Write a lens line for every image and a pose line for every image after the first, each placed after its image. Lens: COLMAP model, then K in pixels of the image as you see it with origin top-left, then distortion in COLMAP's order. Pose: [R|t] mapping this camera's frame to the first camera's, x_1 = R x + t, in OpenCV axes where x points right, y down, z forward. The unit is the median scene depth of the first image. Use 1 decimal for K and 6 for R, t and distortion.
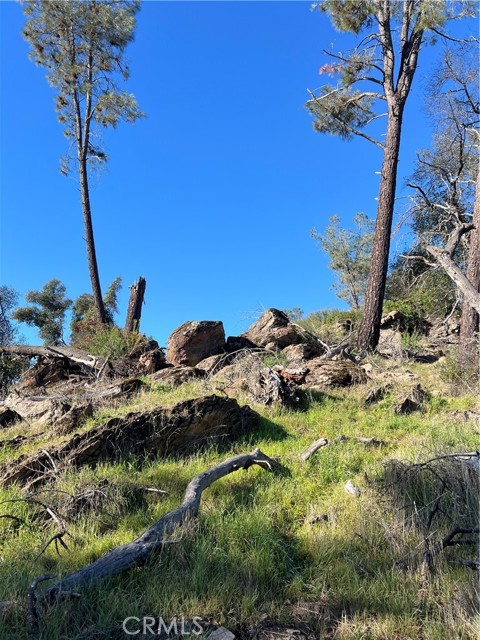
lens RADIAL K [[482.7, 0, 237.9], [0, 482.7, 321.3], [0, 0, 1]] dist [0.012563, 0.001283]
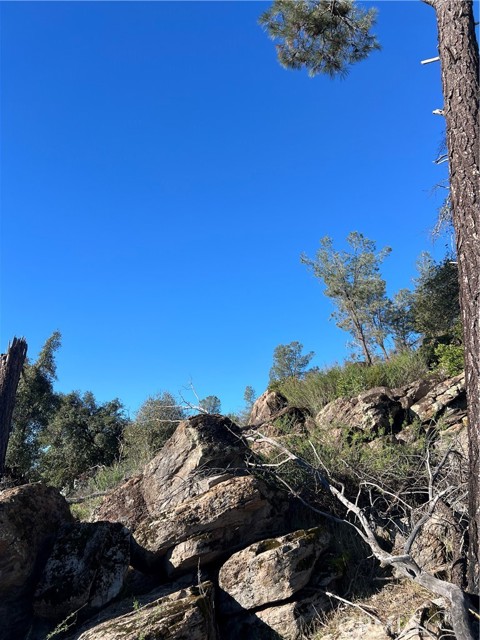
lens RADIAL K [[482.7, 0, 240.8], [0, 482.7, 318.1], [0, 0, 1]] dist [0.012563, 0.001283]
pose [[0.995907, -0.089684, 0.011190, 0.022745], [0.090293, 0.992713, -0.079803, -0.014629], [-0.003952, 0.080487, 0.996748, 0.134646]]
